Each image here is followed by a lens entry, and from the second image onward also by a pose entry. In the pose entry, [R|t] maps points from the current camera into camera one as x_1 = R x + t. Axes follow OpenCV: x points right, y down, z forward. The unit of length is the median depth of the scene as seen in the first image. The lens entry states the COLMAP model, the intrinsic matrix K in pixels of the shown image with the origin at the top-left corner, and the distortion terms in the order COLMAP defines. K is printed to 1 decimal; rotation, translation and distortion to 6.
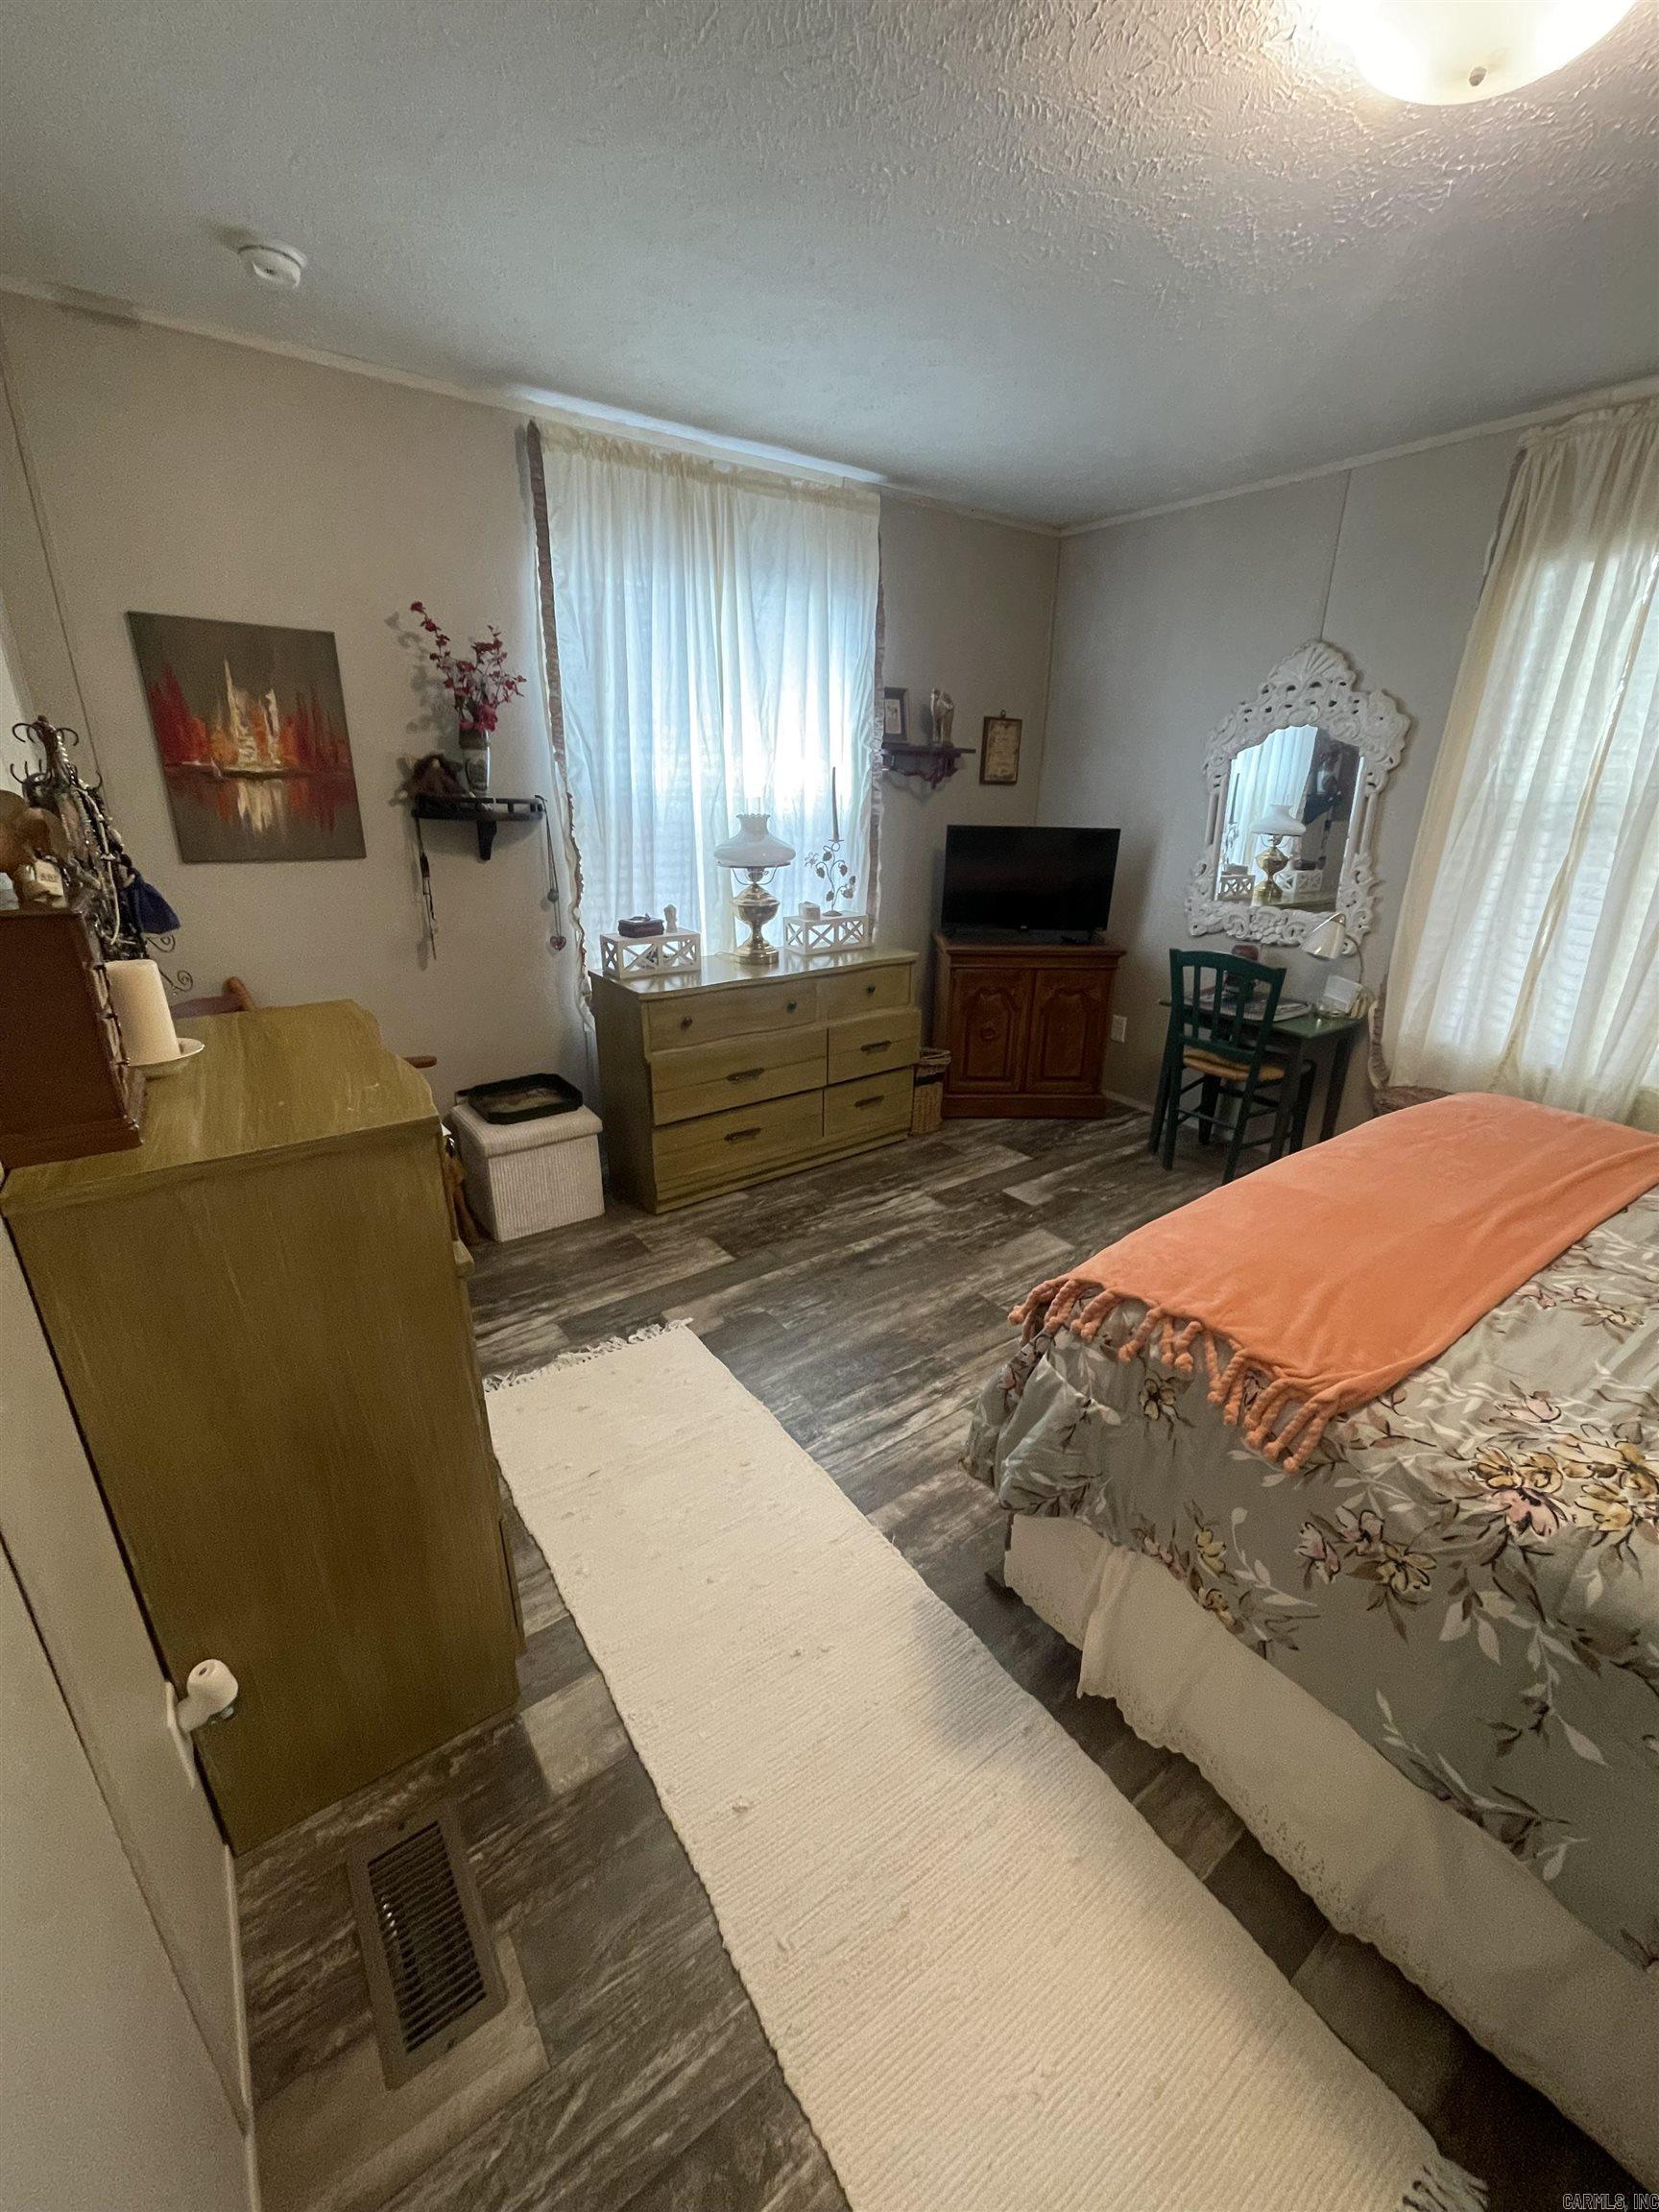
lens RADIAL K [[889.1, 0, 834.9], [0, 889.1, 1099.5], [0, 0, 1]] dist [-0.010669, 0.003440]
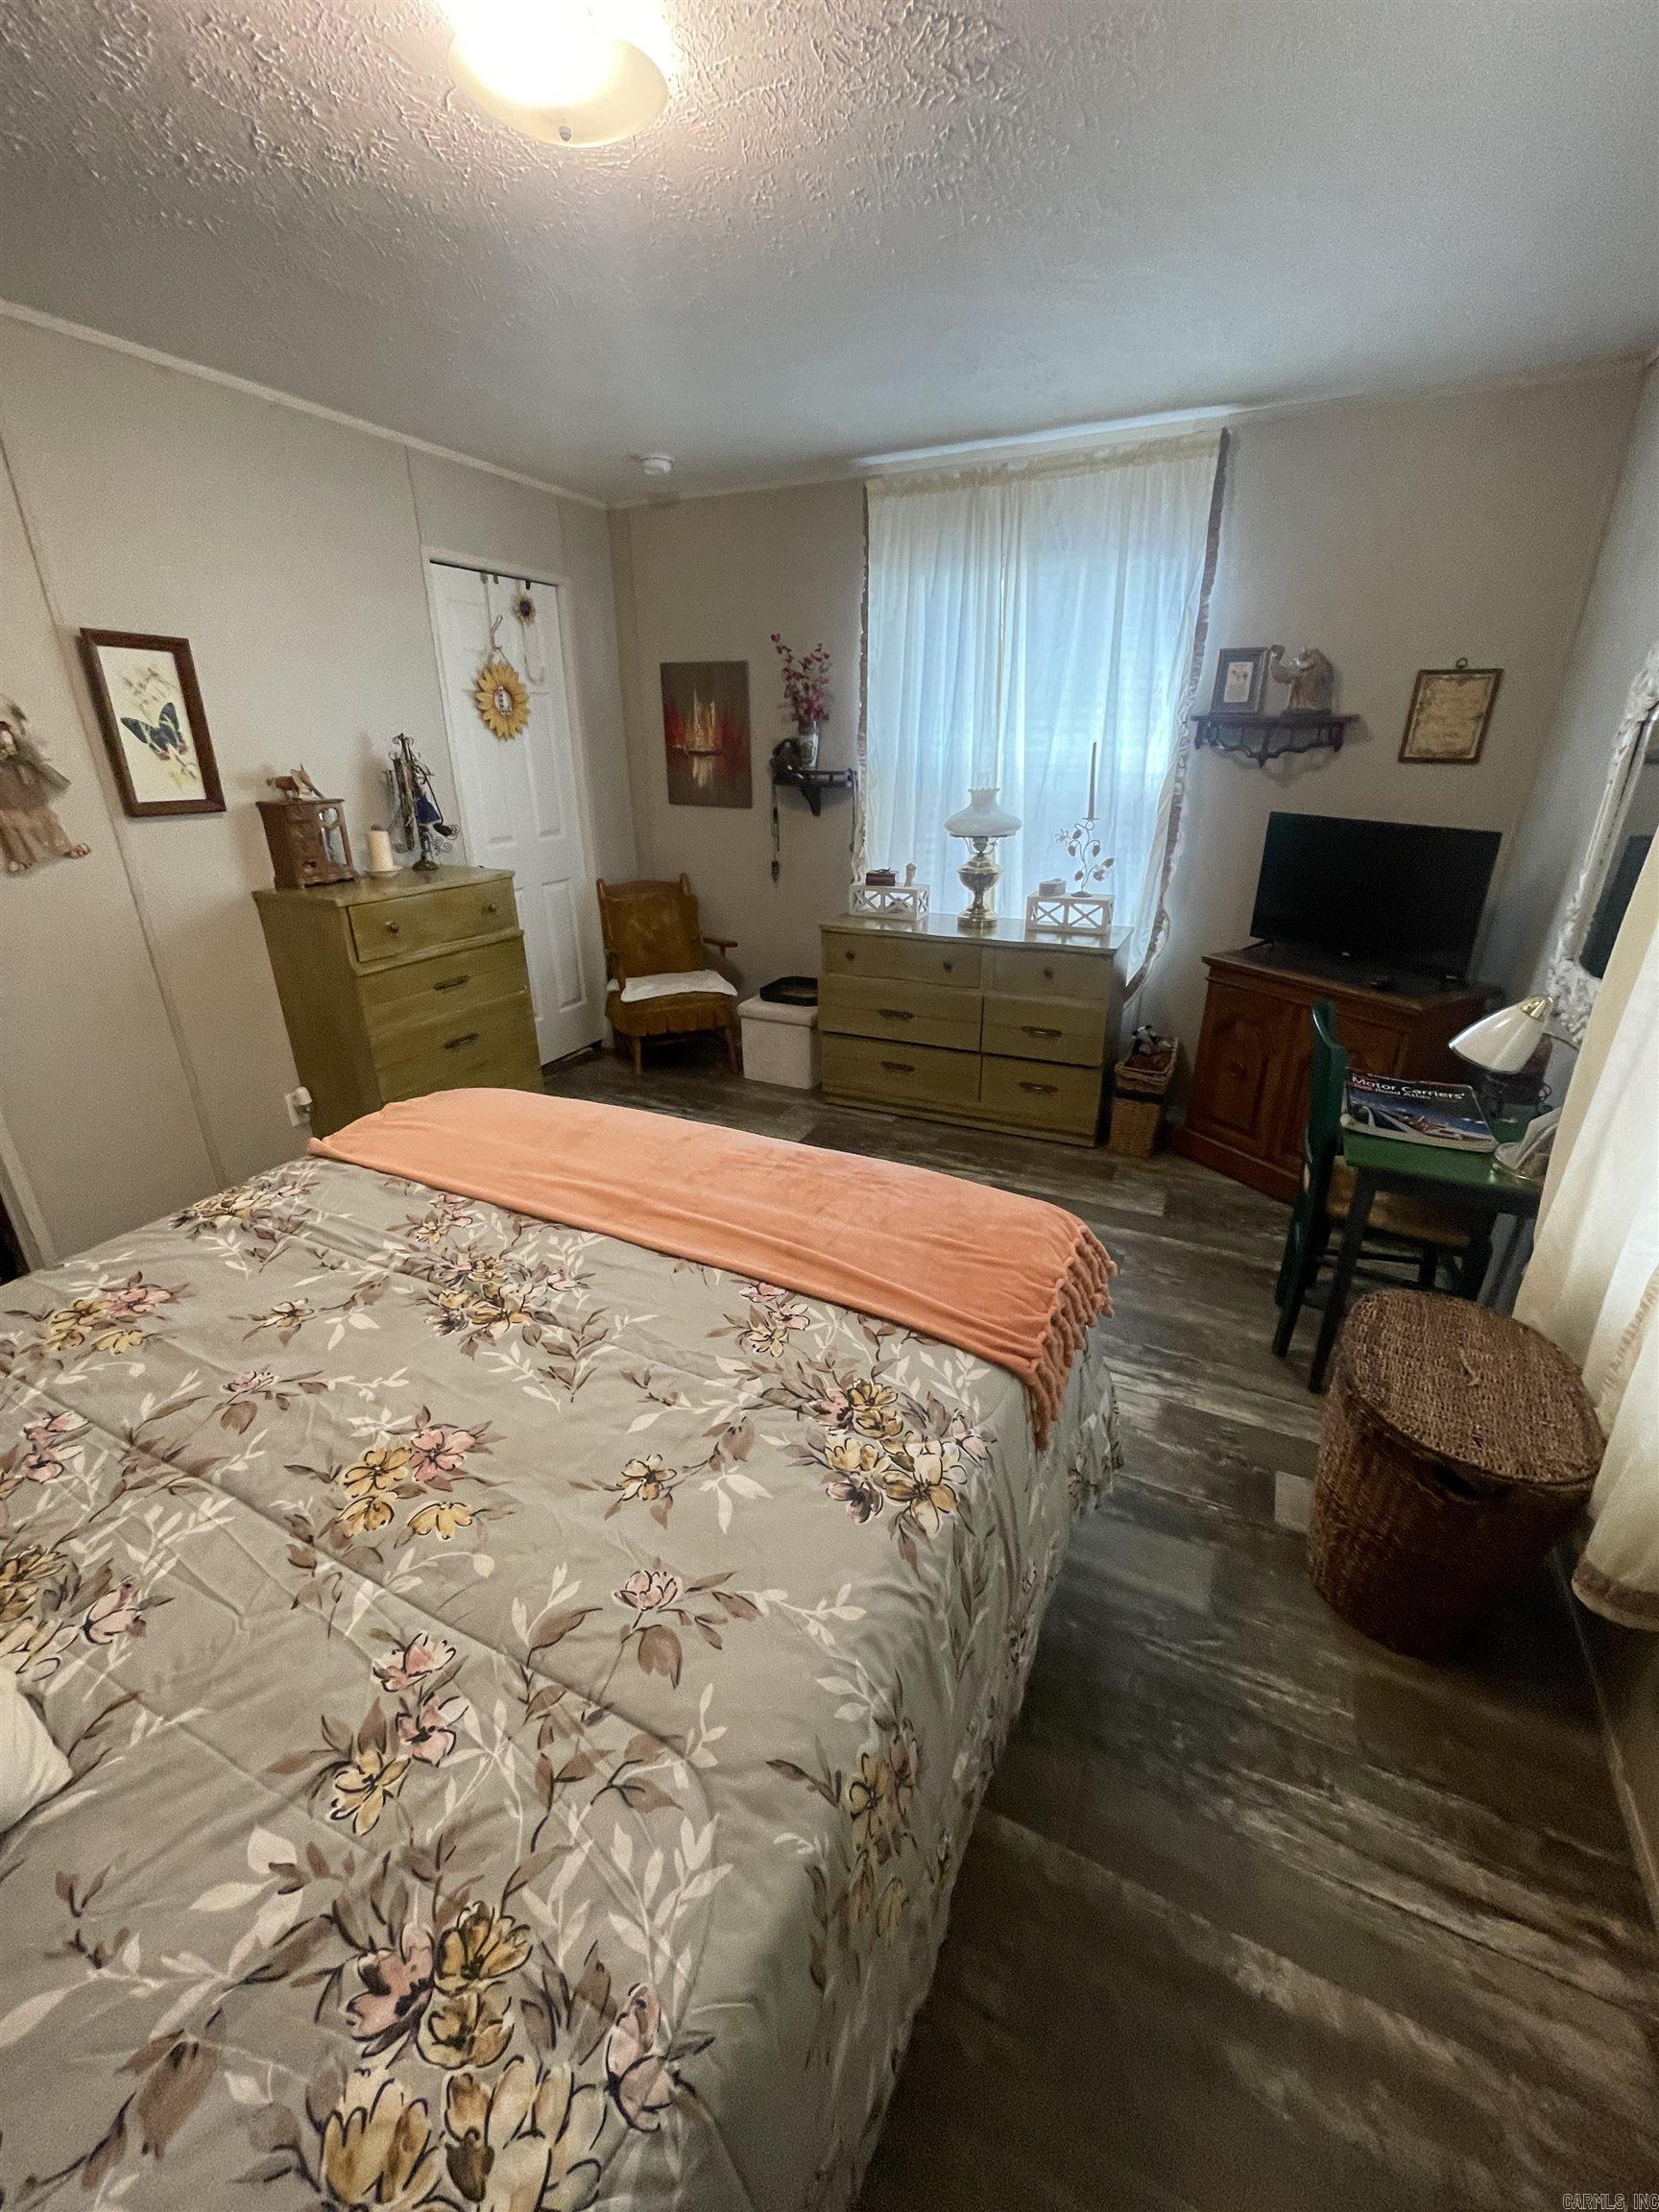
lens RADIAL K [[889.1, 0, 835.5], [0, 889.1, 1104.2], [0, 0, 1]] dist [-0.010669, 0.003440]
pose [[0.470348, 0.317188, -0.823507, 0.806815], [-0.300141, 0.935040, 0.188720, -0.106360], [0.829872, 0.158405, 0.534996, 0.319338]]
